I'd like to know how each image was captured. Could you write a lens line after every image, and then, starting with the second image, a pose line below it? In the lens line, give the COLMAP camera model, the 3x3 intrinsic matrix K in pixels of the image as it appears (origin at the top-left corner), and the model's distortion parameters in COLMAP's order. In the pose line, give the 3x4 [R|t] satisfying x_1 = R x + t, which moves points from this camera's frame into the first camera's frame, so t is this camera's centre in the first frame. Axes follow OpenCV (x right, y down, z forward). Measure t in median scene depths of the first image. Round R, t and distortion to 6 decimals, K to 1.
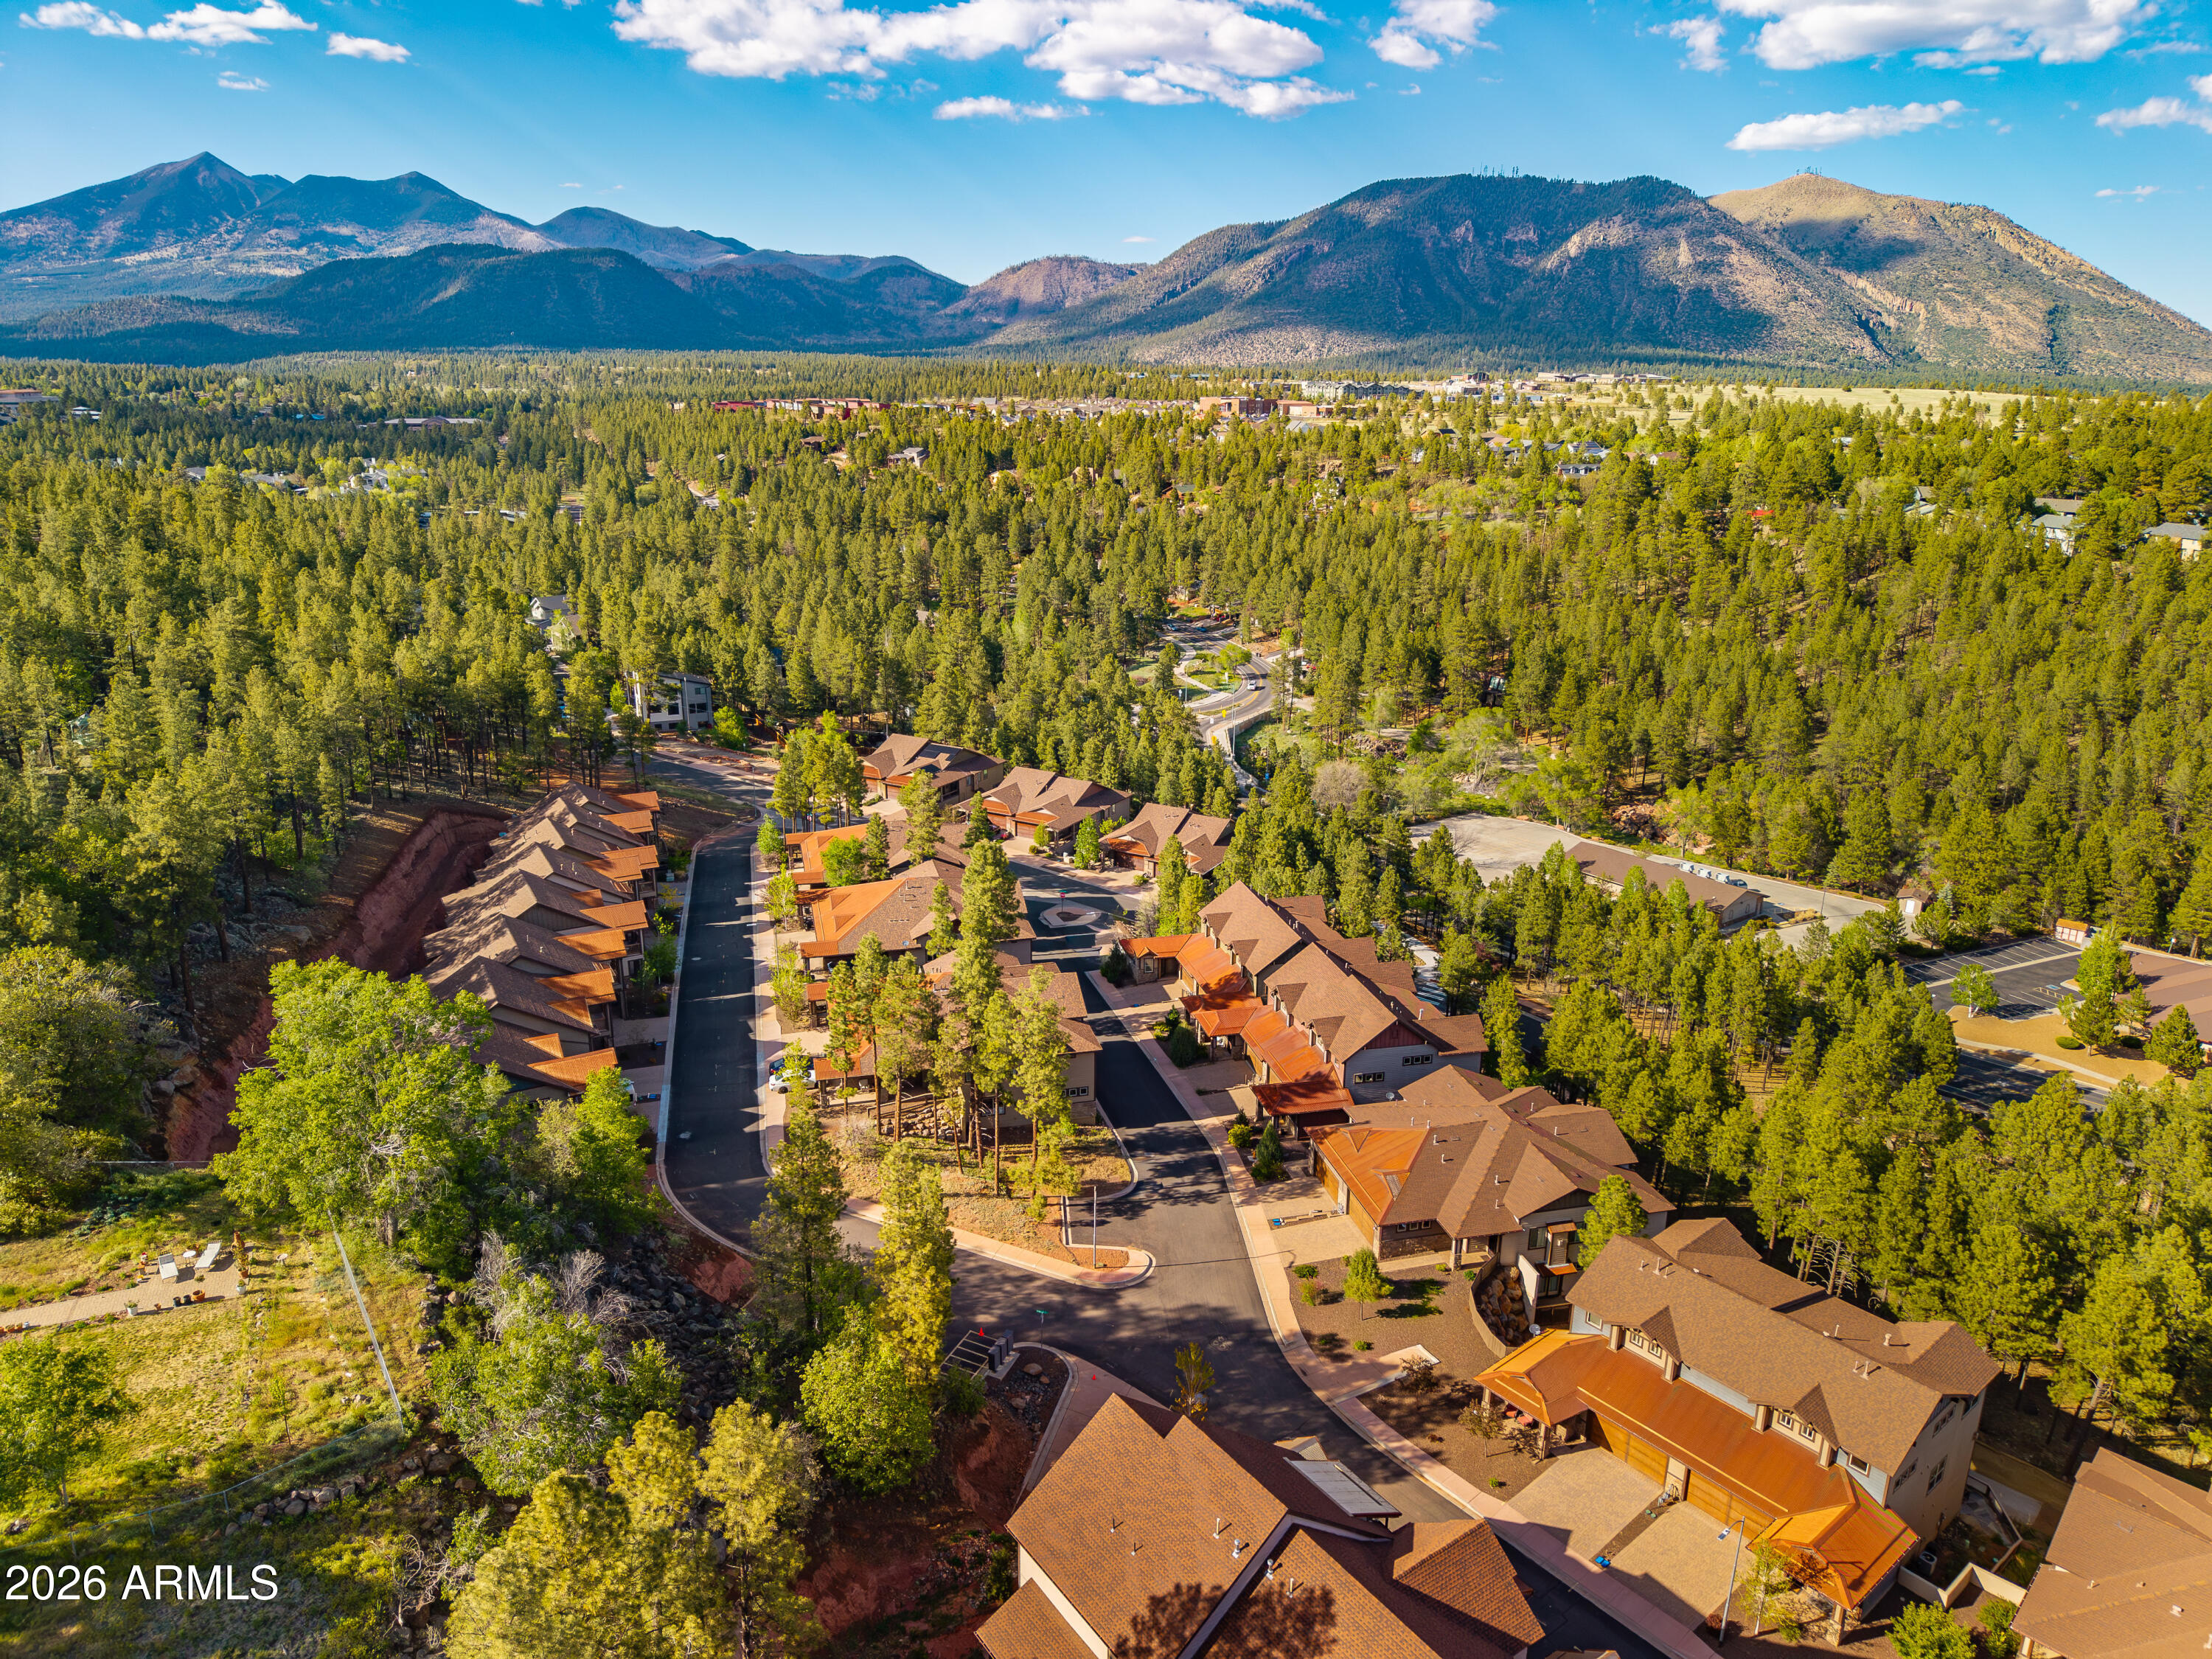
lens RADIAL K [[1512.5, 0, 1105.8], [0, 1512.5, 828.1], [0, 0, 1]] dist [0.028522, -0.022997]
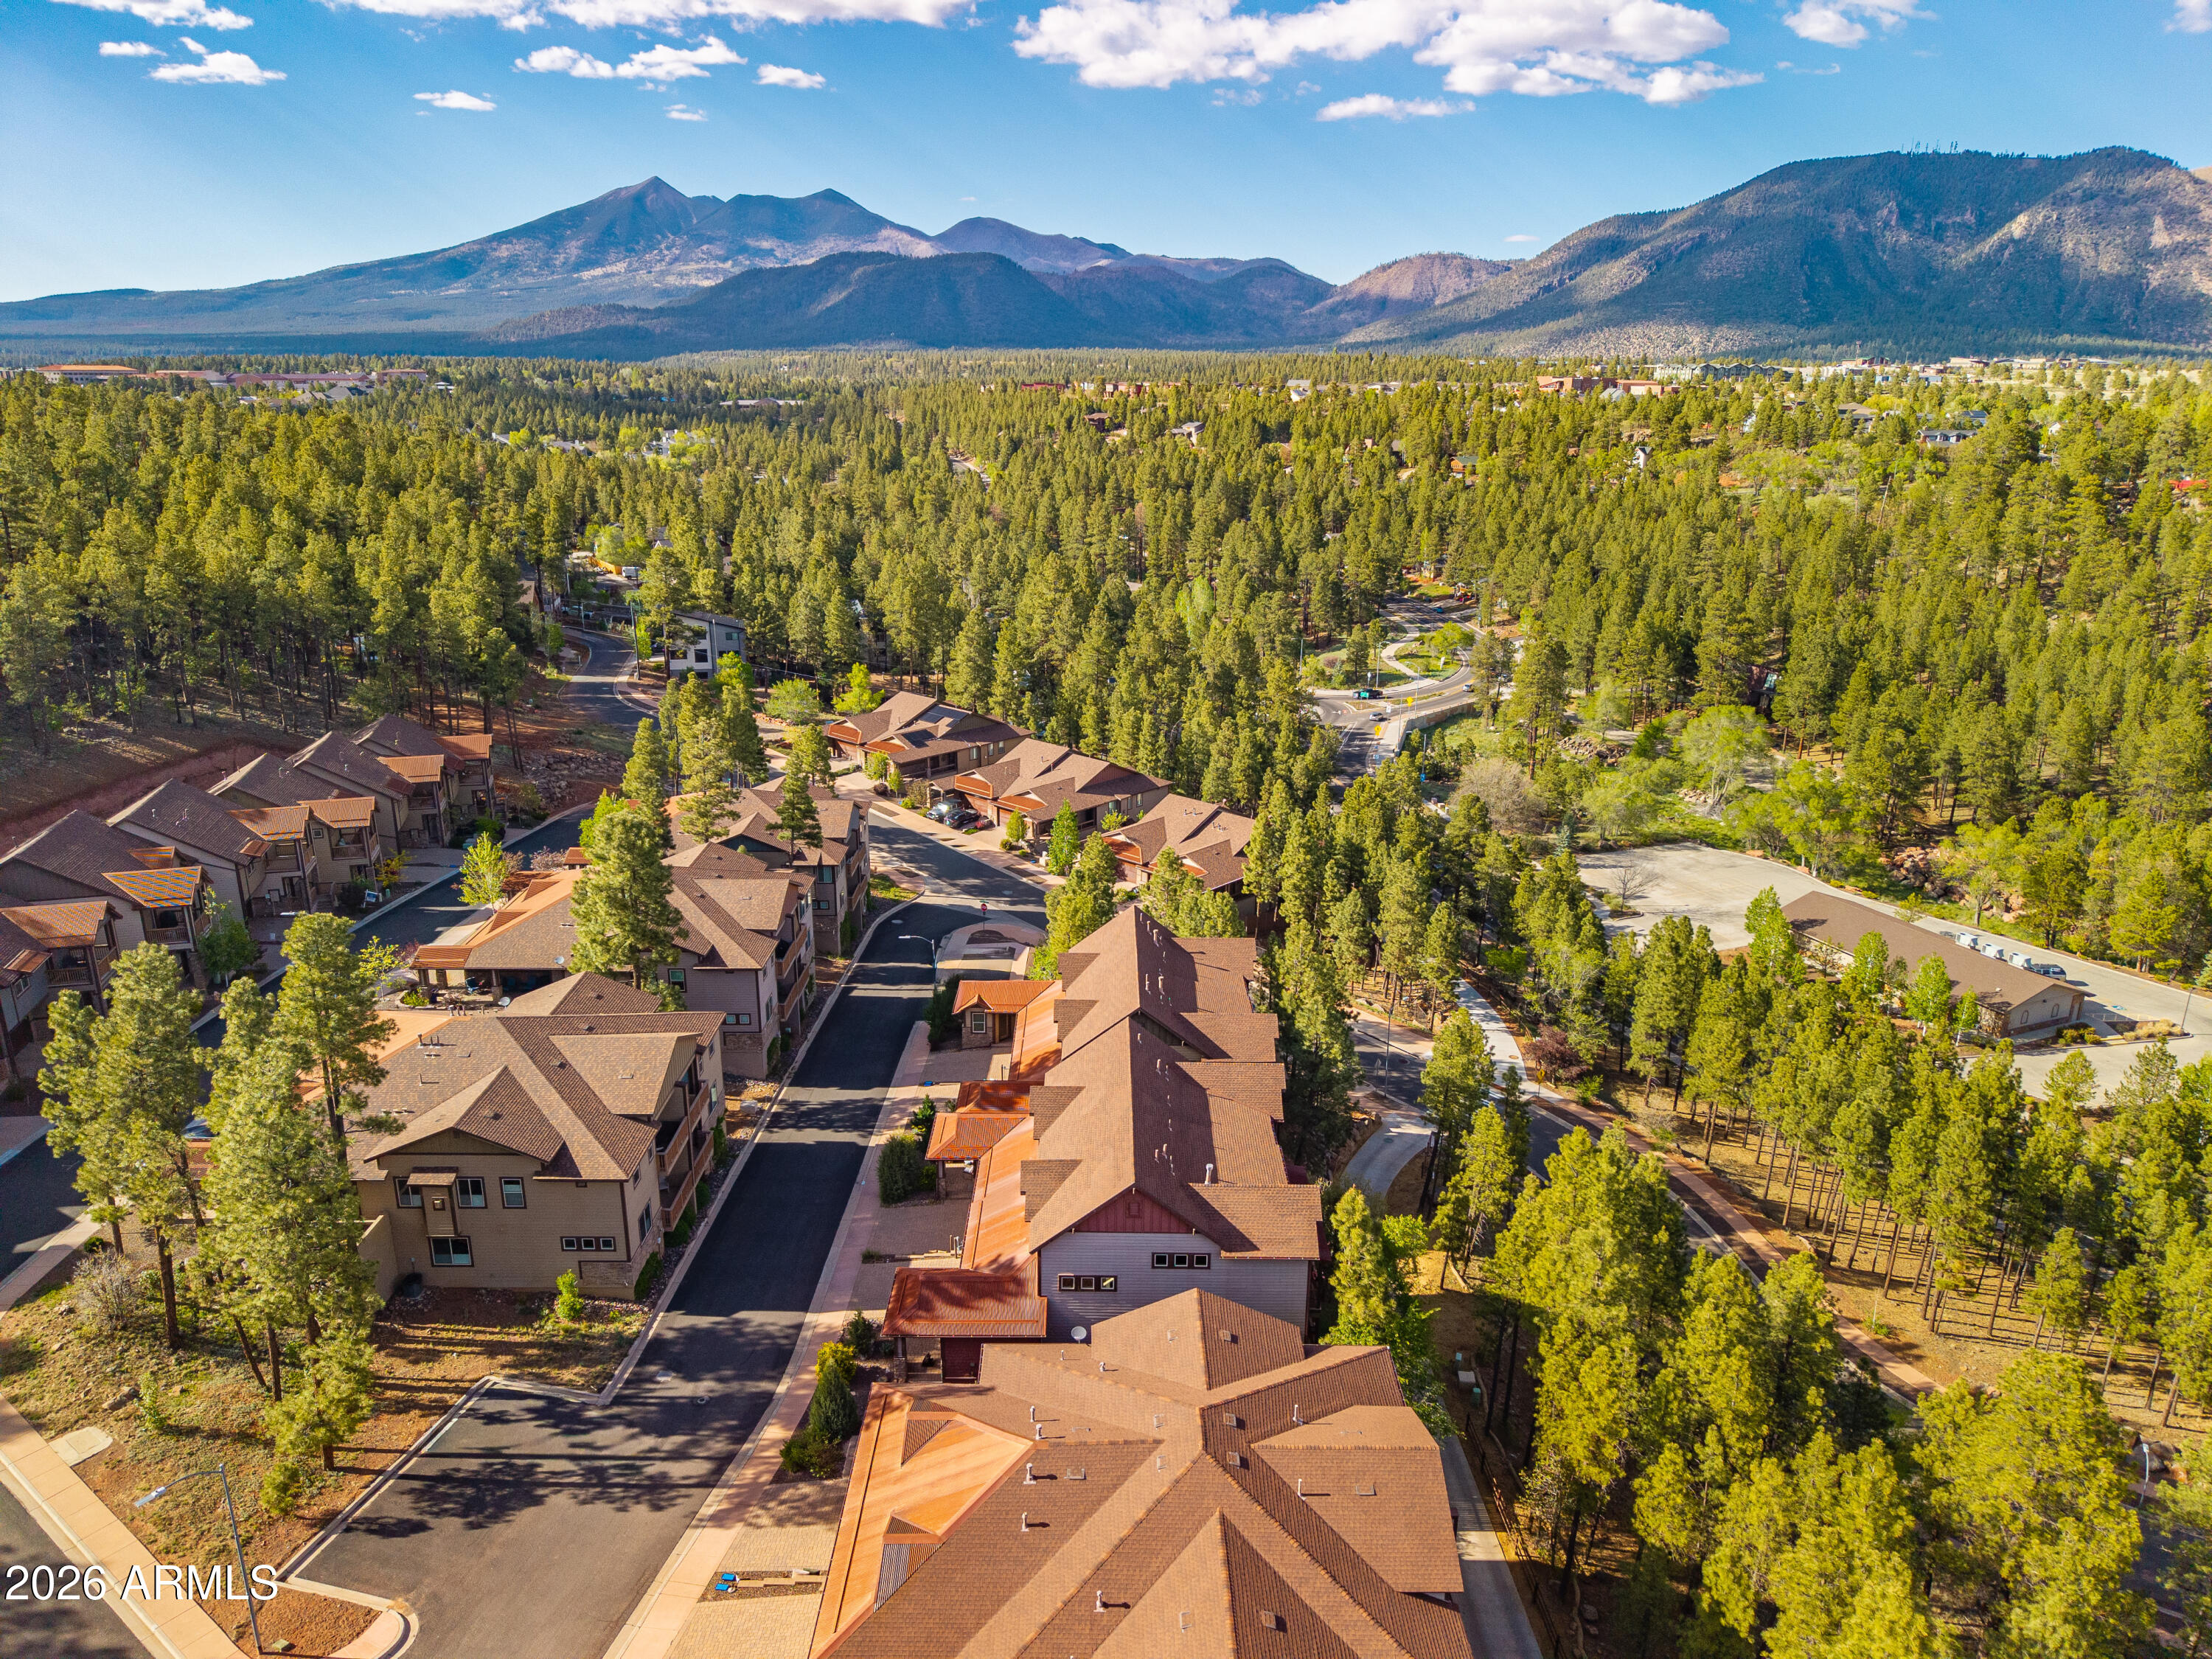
lens RADIAL K [[1512.5, 0, 1120.6], [0, 1512.5, 786.0], [0, 0, 1]] dist [0.028522, -0.022997]
pose [[0.972816, 0.060989, -0.223405, 0.072217], [-0.067877, 0.997422, -0.023277, -0.000650], [0.221409, 0.037808, 0.974448, 0.111202]]
